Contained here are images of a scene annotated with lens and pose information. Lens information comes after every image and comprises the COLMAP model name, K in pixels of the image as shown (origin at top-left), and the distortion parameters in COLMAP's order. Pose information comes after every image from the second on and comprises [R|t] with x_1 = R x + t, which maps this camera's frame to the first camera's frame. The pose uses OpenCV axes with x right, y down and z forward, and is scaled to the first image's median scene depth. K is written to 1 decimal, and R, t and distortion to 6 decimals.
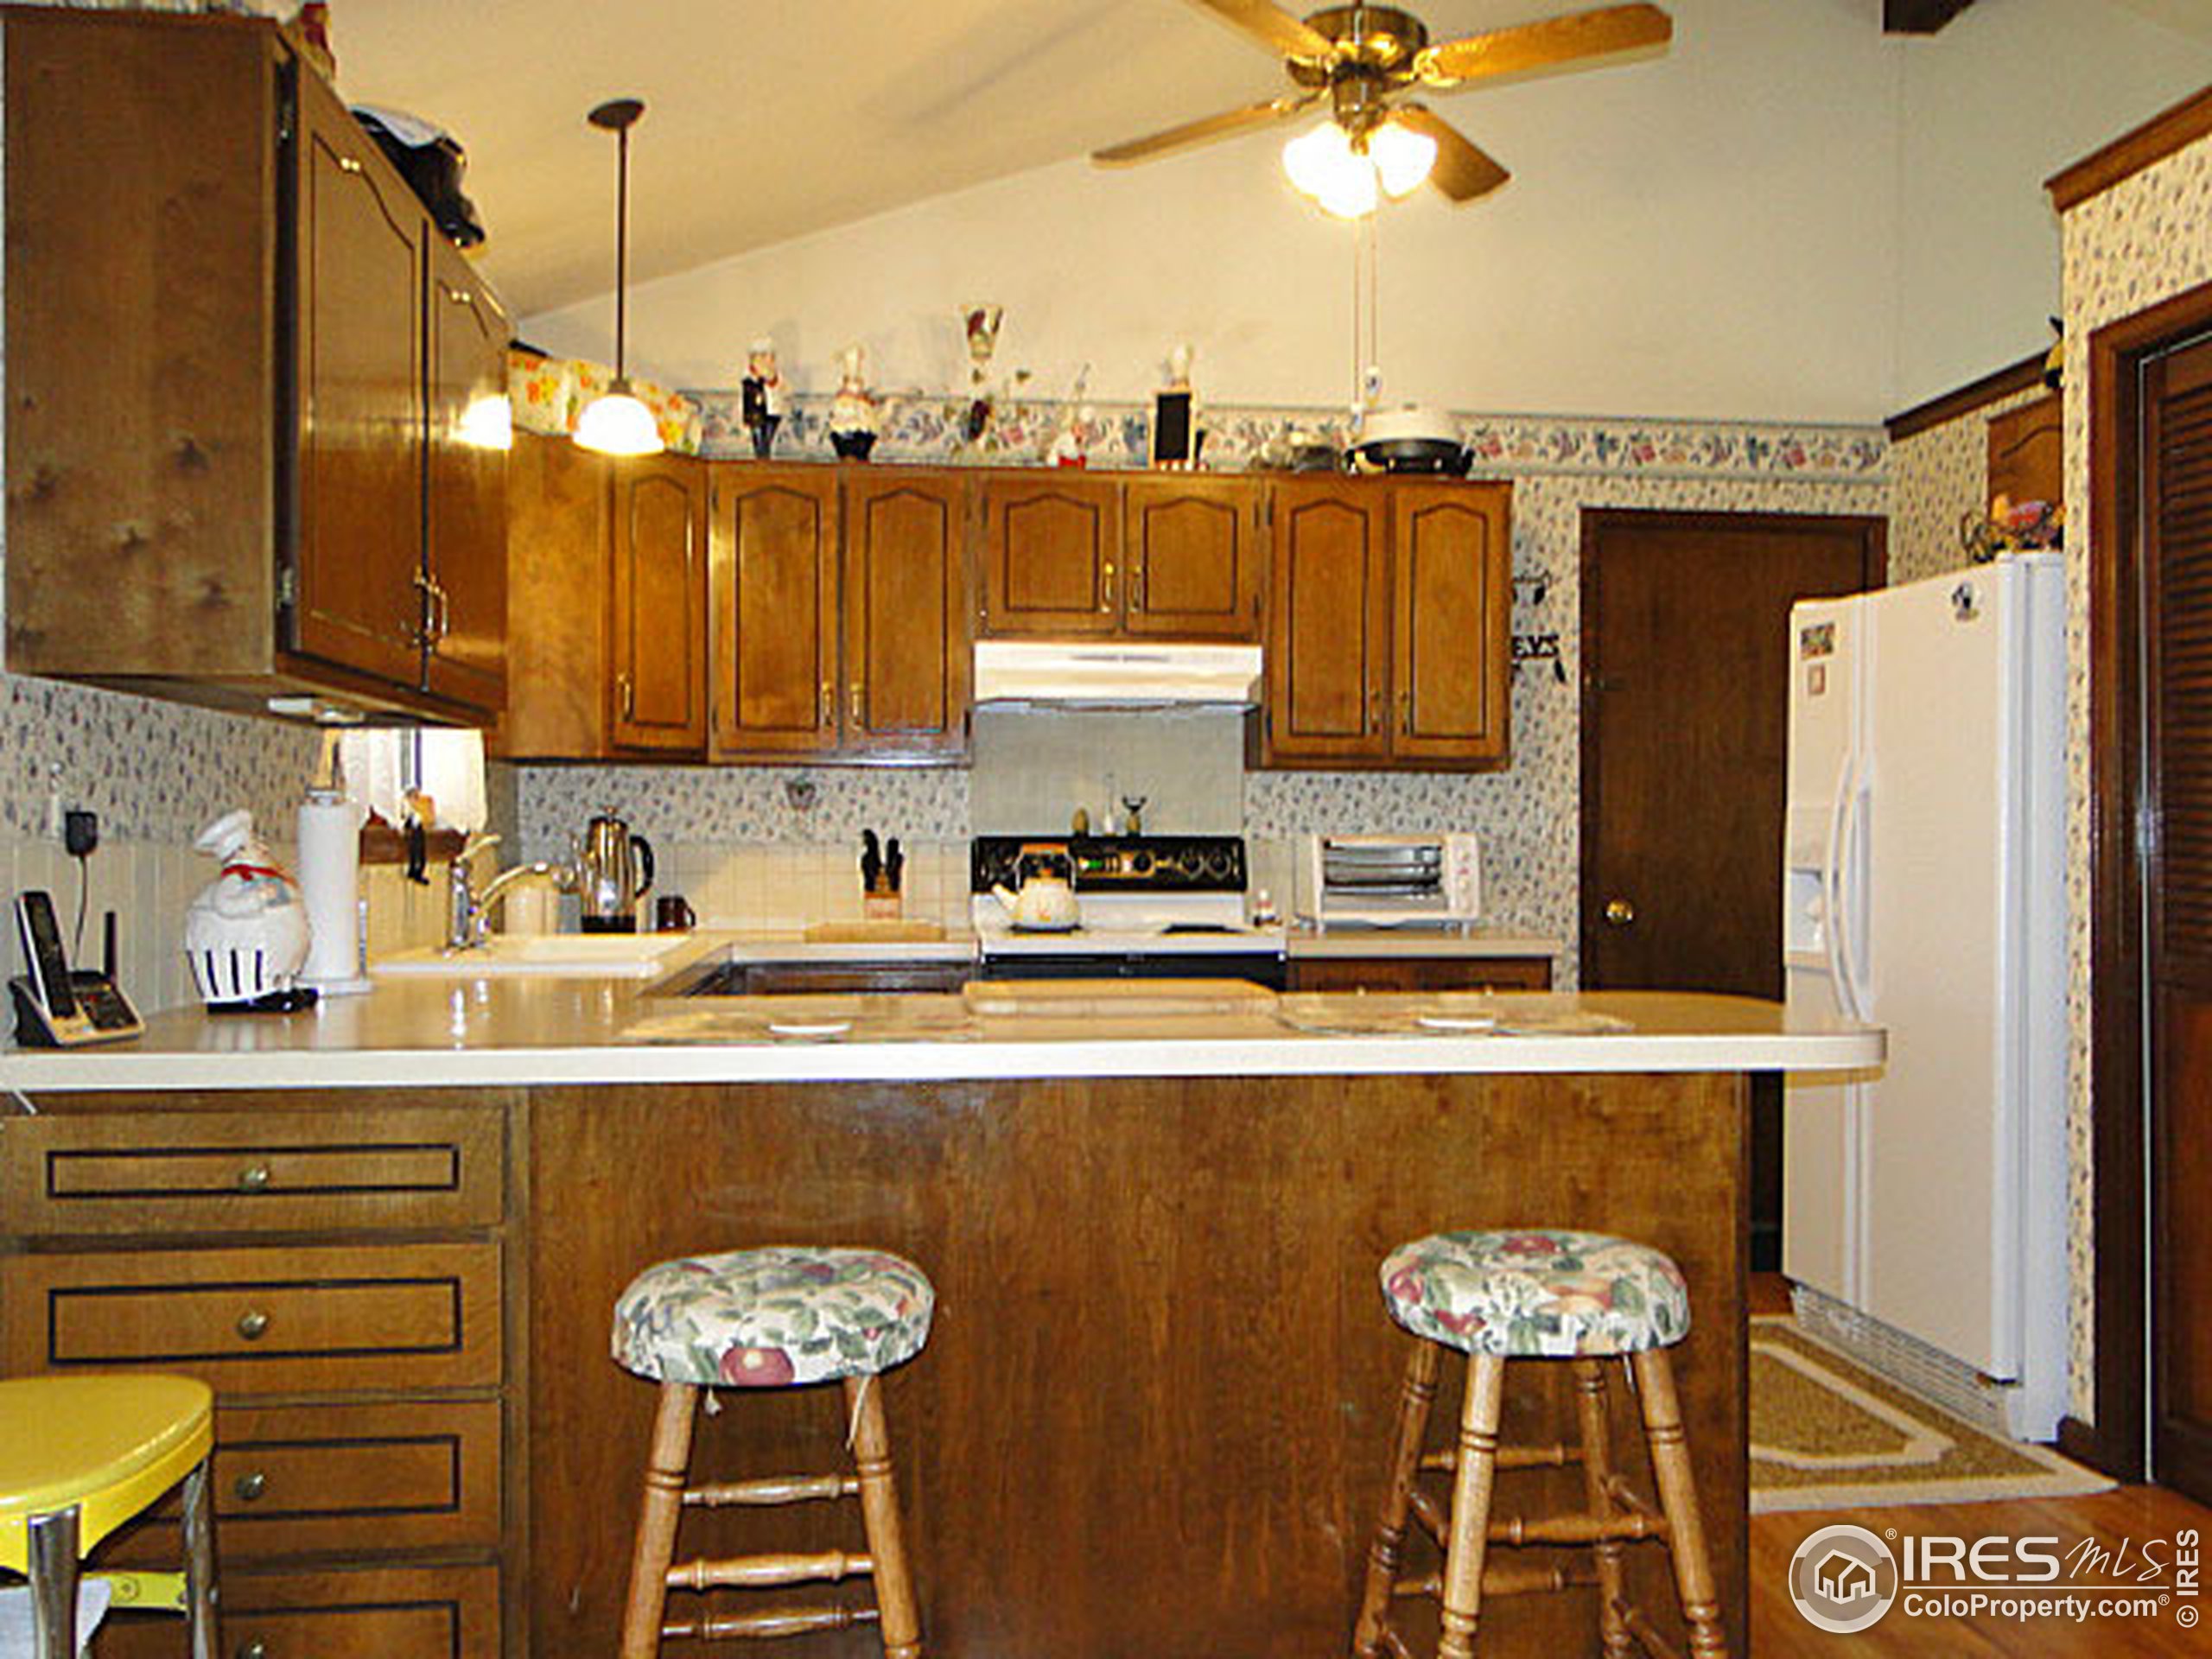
lens RADIAL K [[1833.0, 0, 1106.0], [0, 1833.0, 829.5], [0, 0, 1]] dist [0.005129, 0.015411]
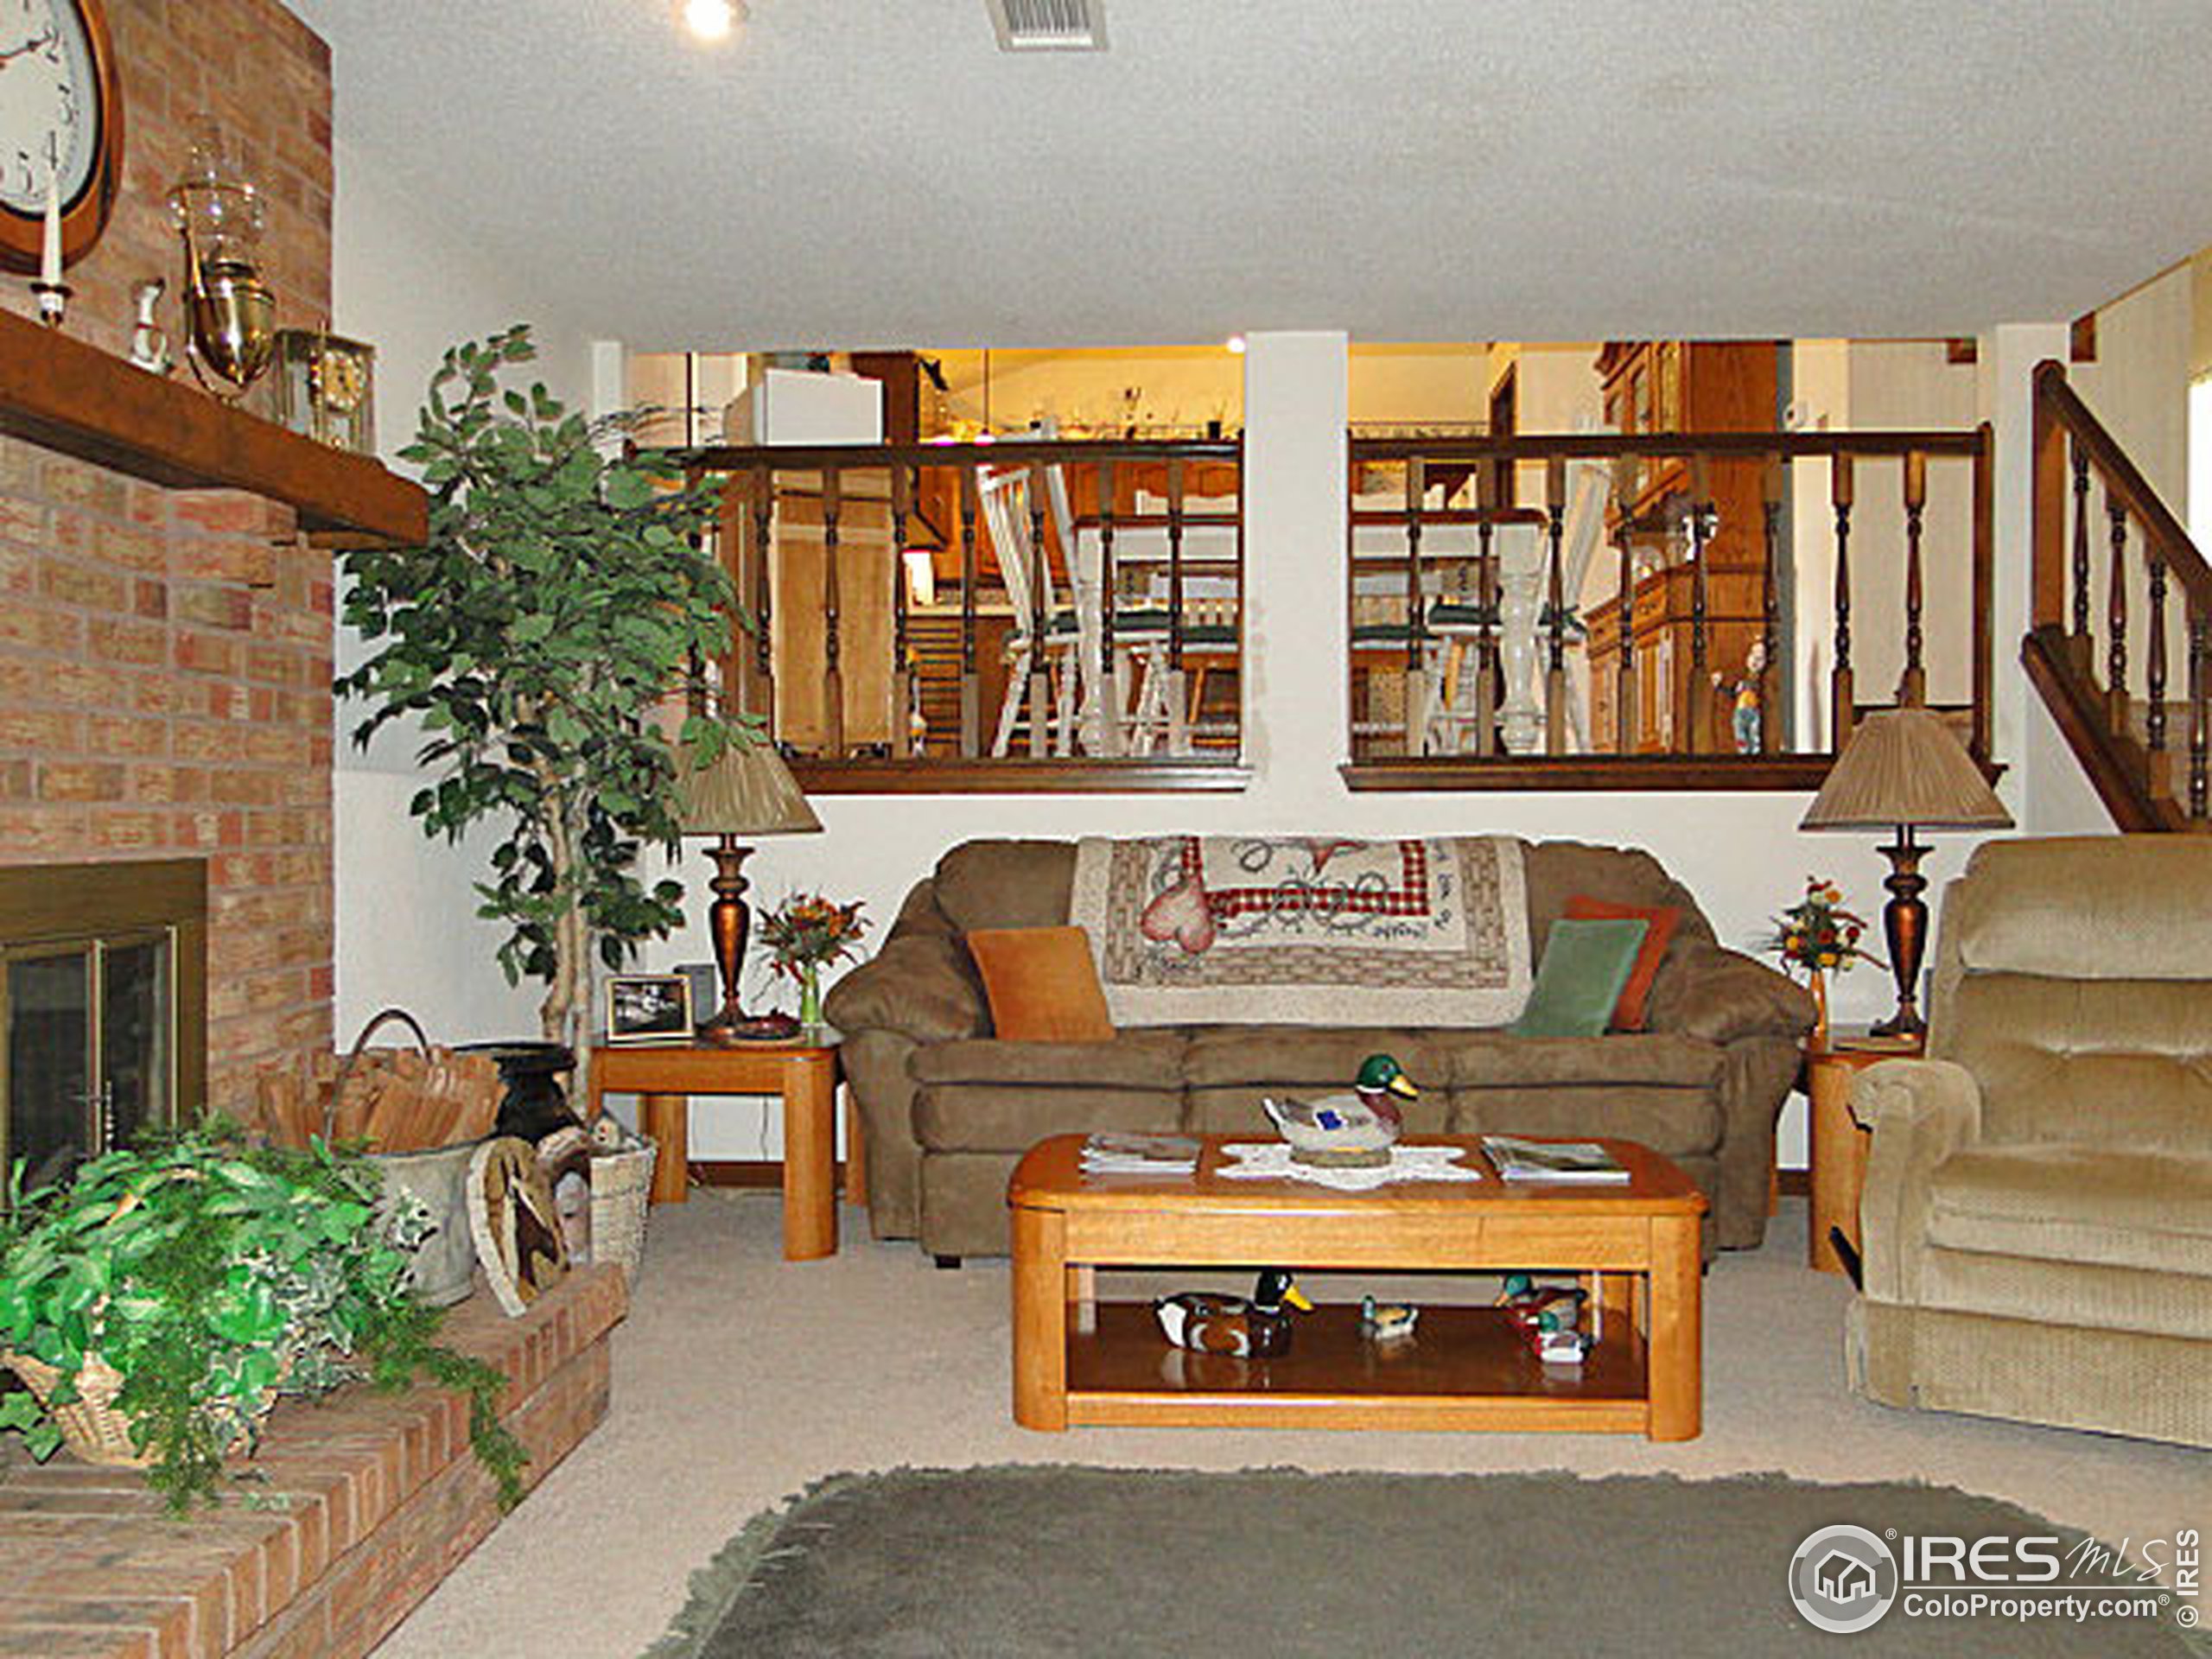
lens RADIAL K [[1833.0, 0, 1106.0], [0, 1833.0, 829.5], [0, 0, 1]] dist [0.005129, 0.015411]
pose [[0.986706, -0.003702, -0.162476, 0.280443], [0.004246, 0.999986, 0.002998, 0.273865], [0.162463, -0.003648, 0.986708, -1.323916]]
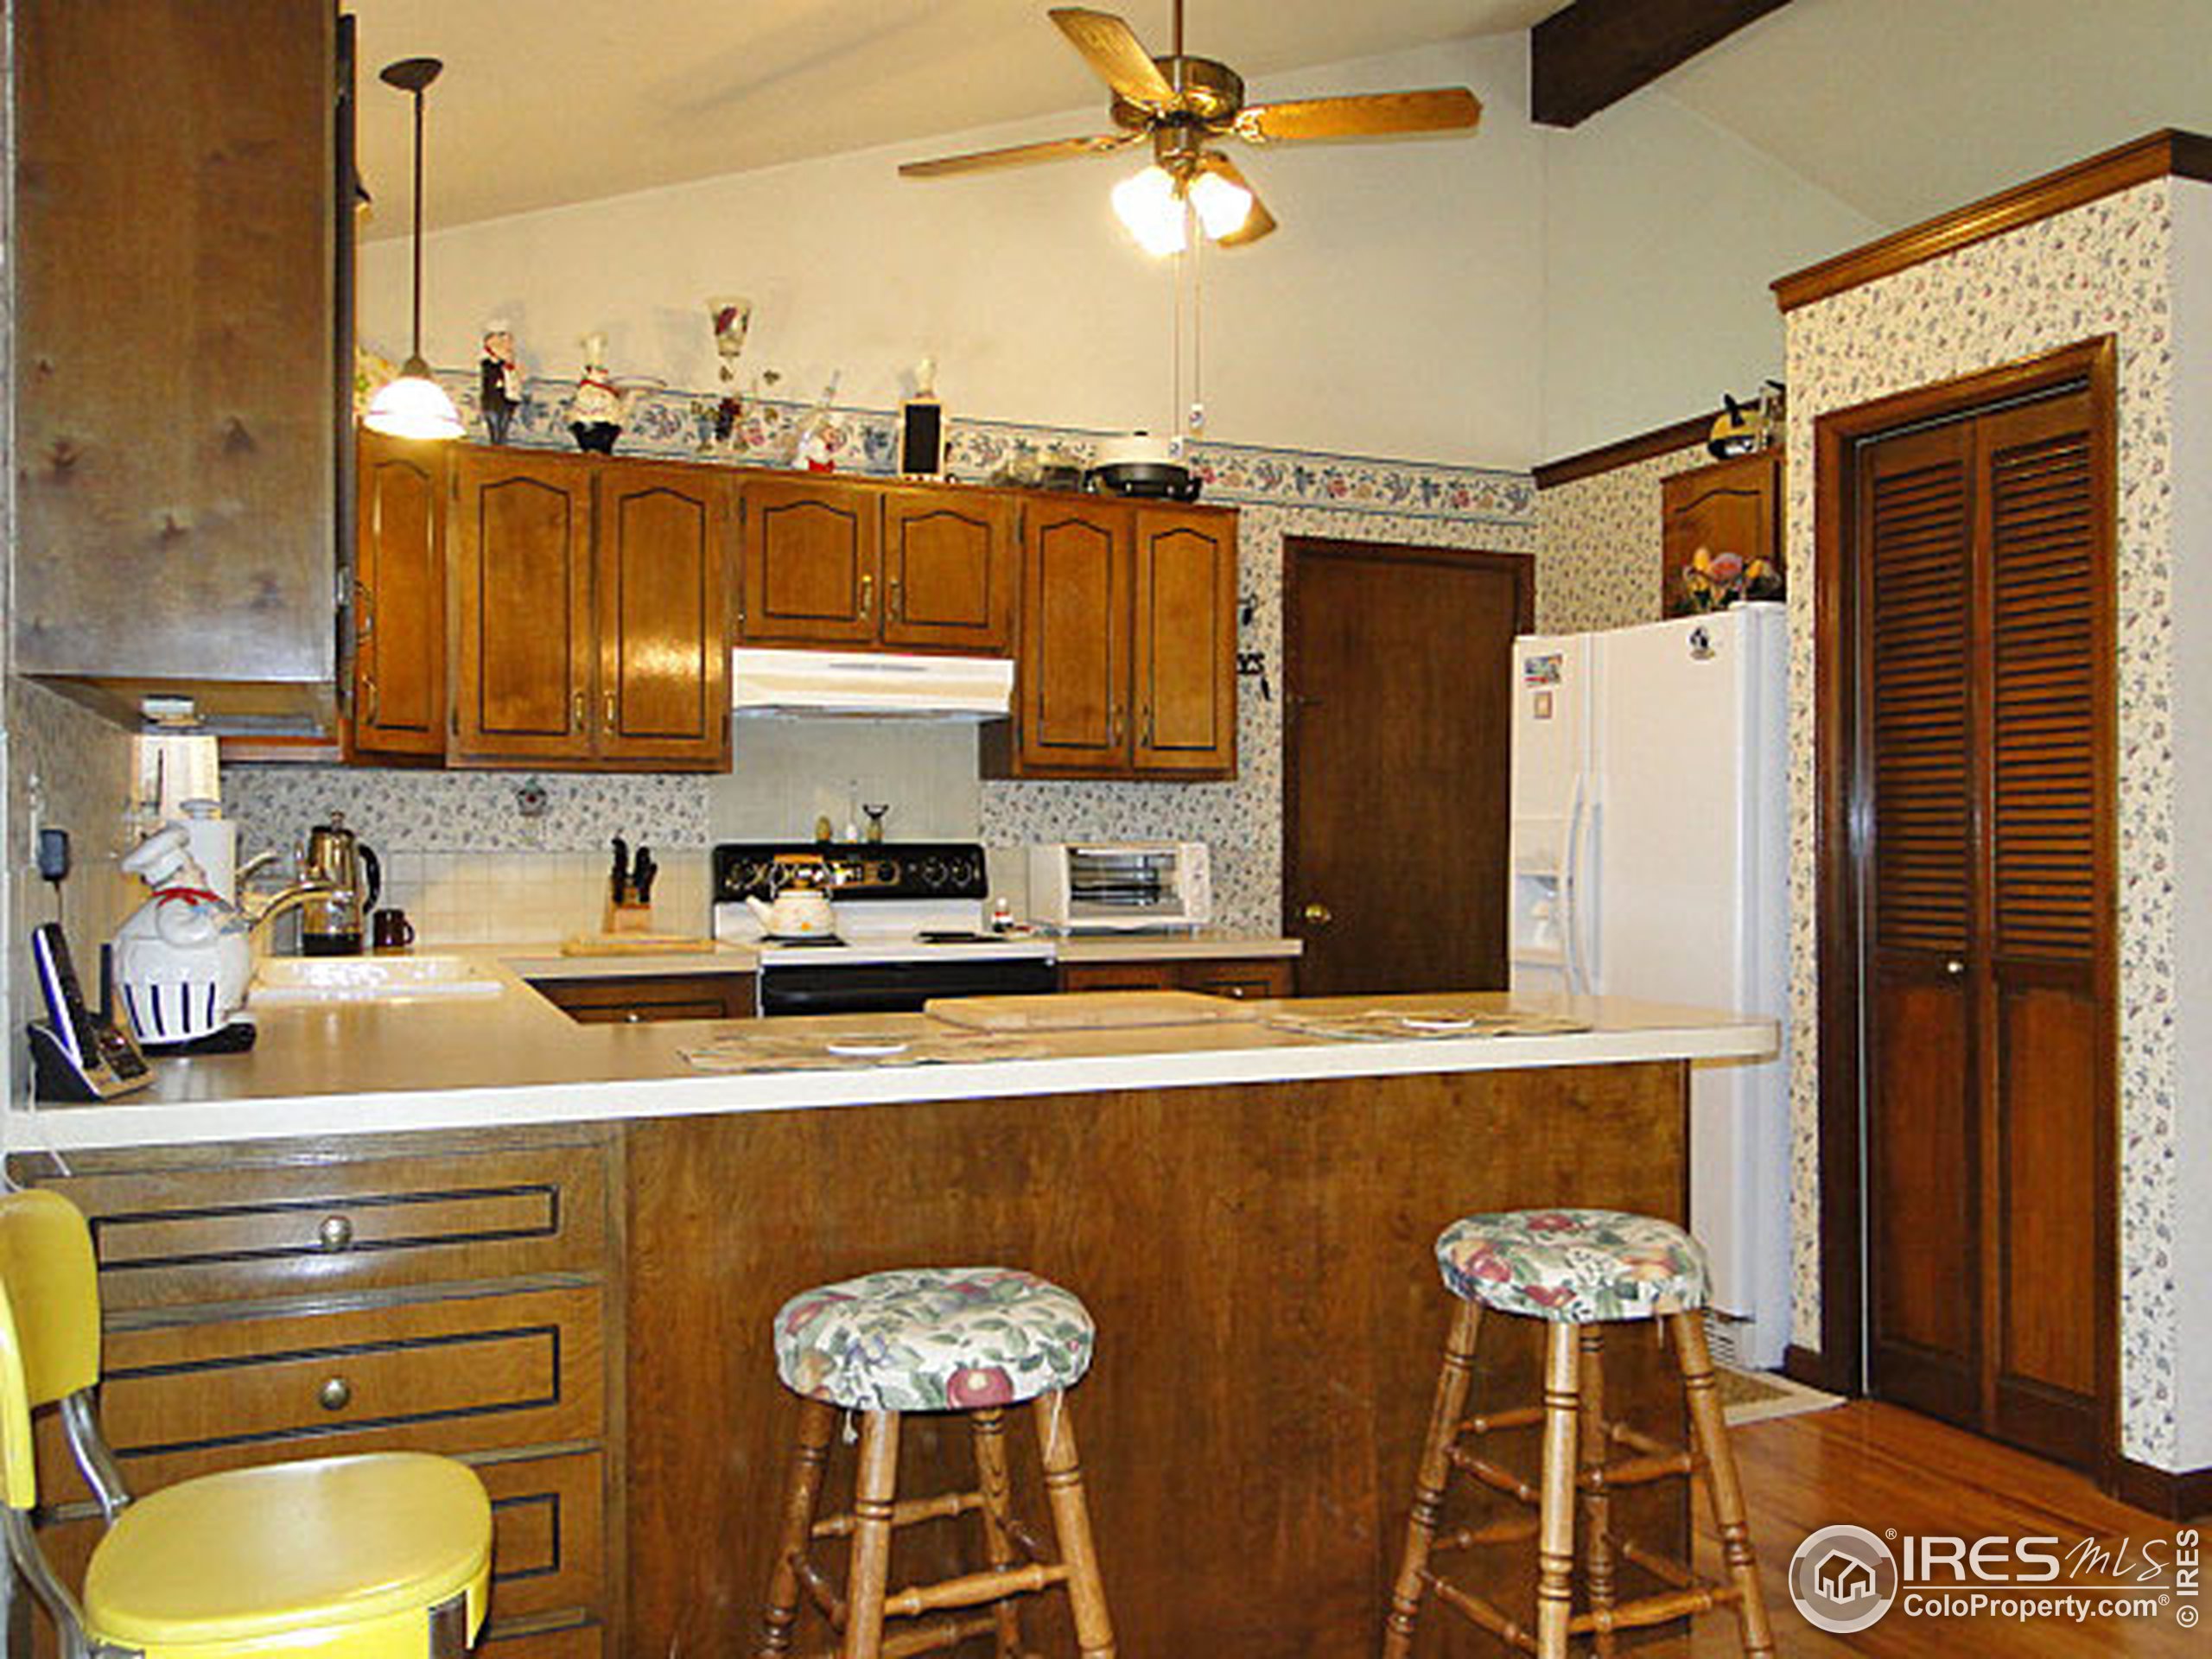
lens RADIAL K [[1833.0, 0, 1106.0], [0, 1833.0, 829.5], [0, 0, 1]] dist [0.005129, 0.015411]
pose [[0.958667, 0.000333, 0.284530, -0.155915], [-0.000692, 0.999999, 0.001163, -0.005919], [-0.284529, -0.001312, 0.958666, 0.005287]]
